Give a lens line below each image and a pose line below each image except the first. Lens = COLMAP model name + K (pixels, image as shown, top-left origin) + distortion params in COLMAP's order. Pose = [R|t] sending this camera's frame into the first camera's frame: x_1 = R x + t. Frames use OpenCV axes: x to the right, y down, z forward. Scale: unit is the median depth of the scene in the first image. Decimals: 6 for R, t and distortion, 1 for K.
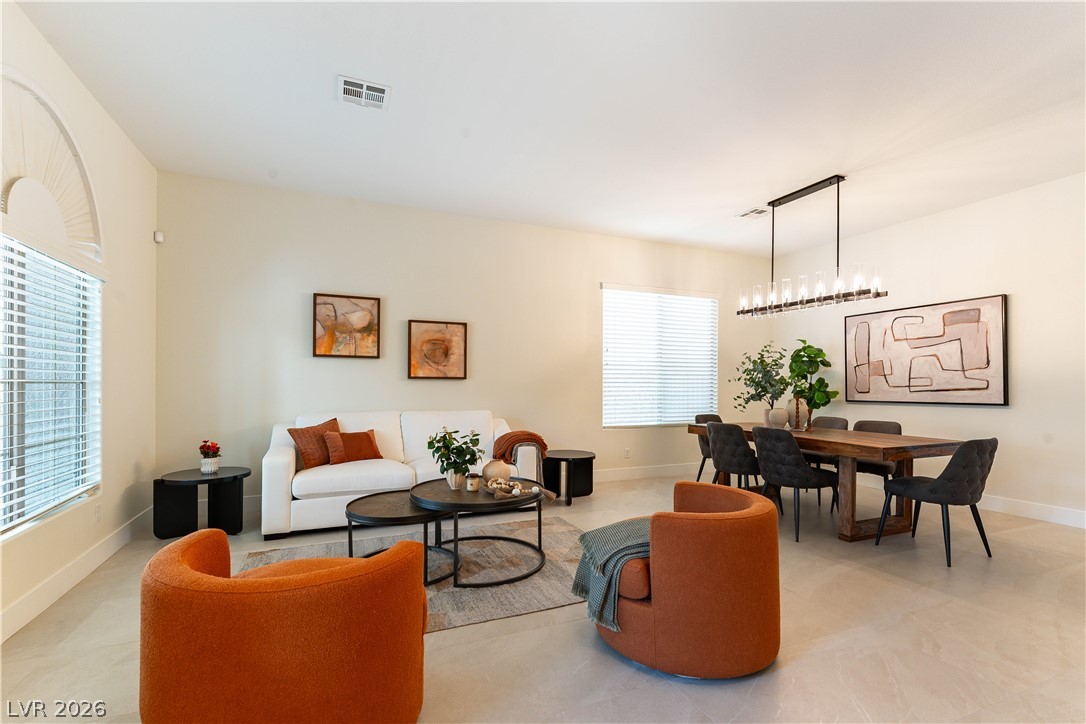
lens RADIAL K [[468.9, 0, 536.6], [0, 468.9, 381.4], [0, 0, 1]] dist [-0.003372, -0.000164]
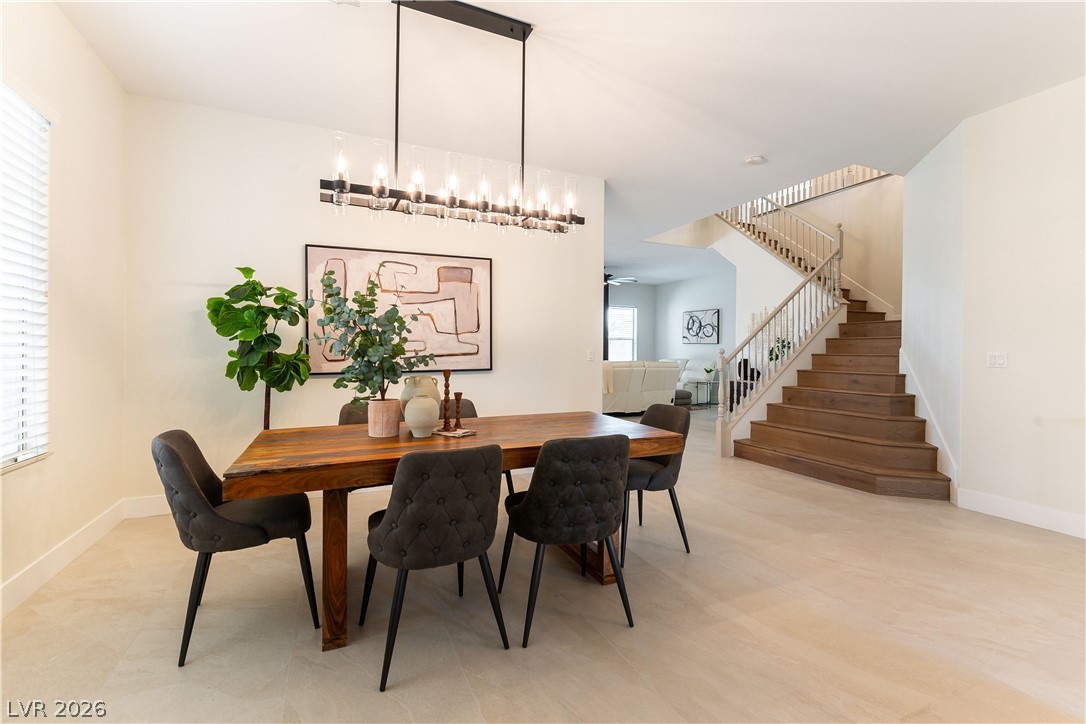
lens RADIAL K [[468.9, 0, 542.9], [0, 468.9, 353.3], [0, 0, 1]] dist [-0.003372, -0.000164]
pose [[-0.027588, -0.004463, 0.999609, 0.000659], [-0.005880, 0.999973, 0.004302, 0.009531], [-0.999602, -0.005759, -0.027614, 0.860581]]
